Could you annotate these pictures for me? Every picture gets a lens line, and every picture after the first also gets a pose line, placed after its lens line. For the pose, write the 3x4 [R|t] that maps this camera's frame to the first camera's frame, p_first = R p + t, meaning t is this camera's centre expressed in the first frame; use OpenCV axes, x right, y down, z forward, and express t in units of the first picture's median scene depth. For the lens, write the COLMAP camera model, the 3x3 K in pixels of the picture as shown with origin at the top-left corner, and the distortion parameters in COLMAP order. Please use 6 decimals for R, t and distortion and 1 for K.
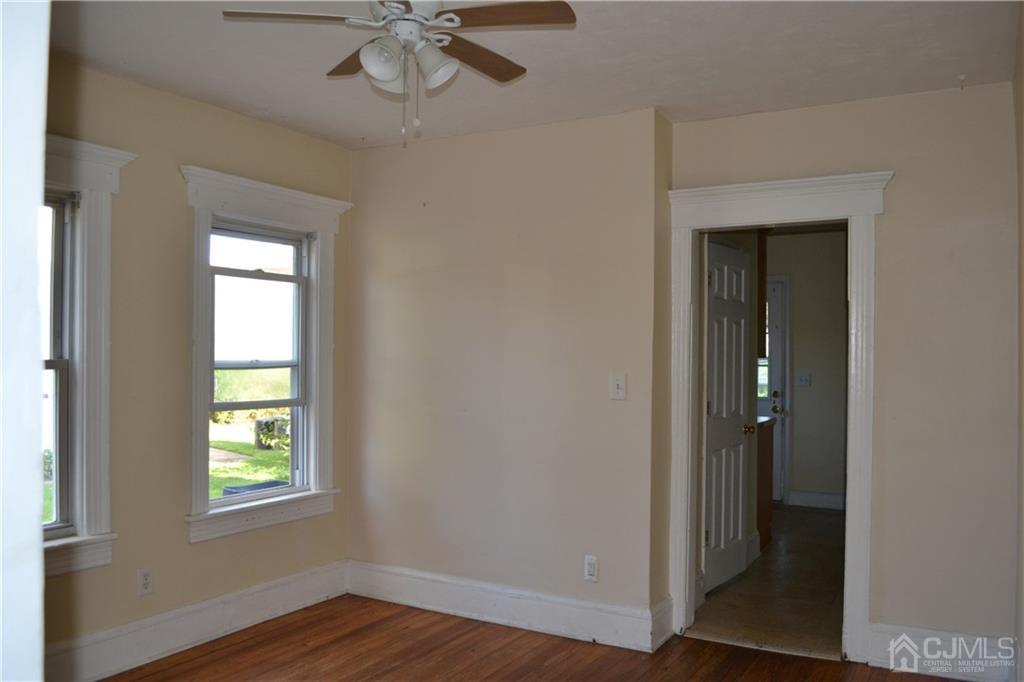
lens RADIAL K [[858.3, 0, 512.0], [0, 858.3, 341.0], [0, 0, 1]] dist [-0.087019, 0.008816]
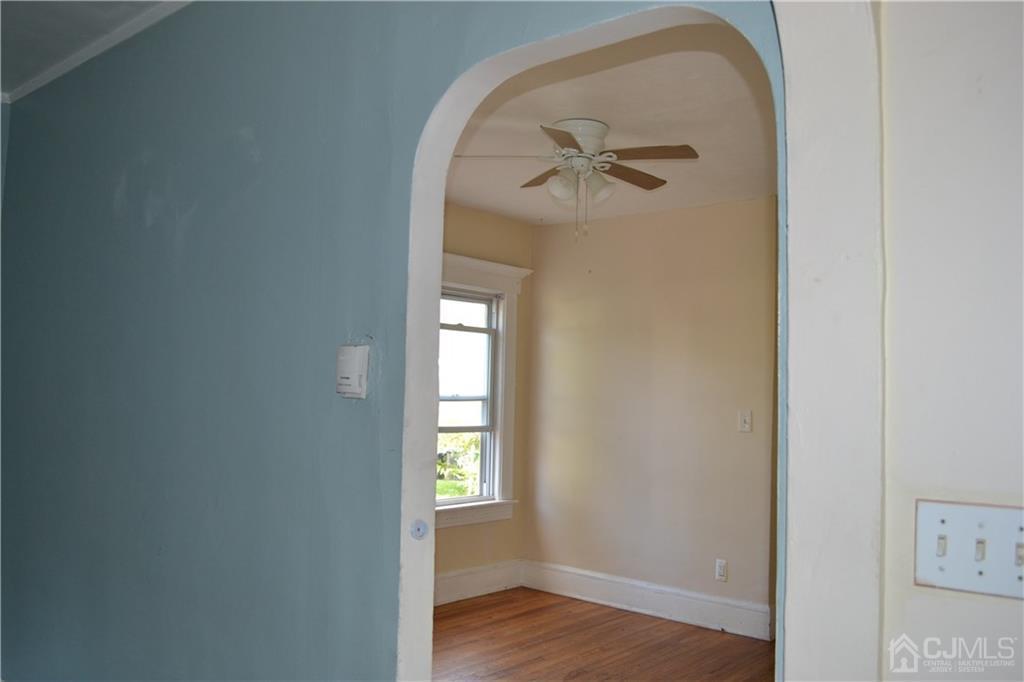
lens RADIAL K [[858.3, 0, 512.0], [0, 858.3, 341.0], [0, 0, 1]] dist [-0.087019, 0.008816]
pose [[0.982164, 0.008881, -0.187818, 0.022730], [-0.017726, 0.998809, -0.045463, -0.000433], [0.187190, 0.047981, 0.981151, -0.253779]]
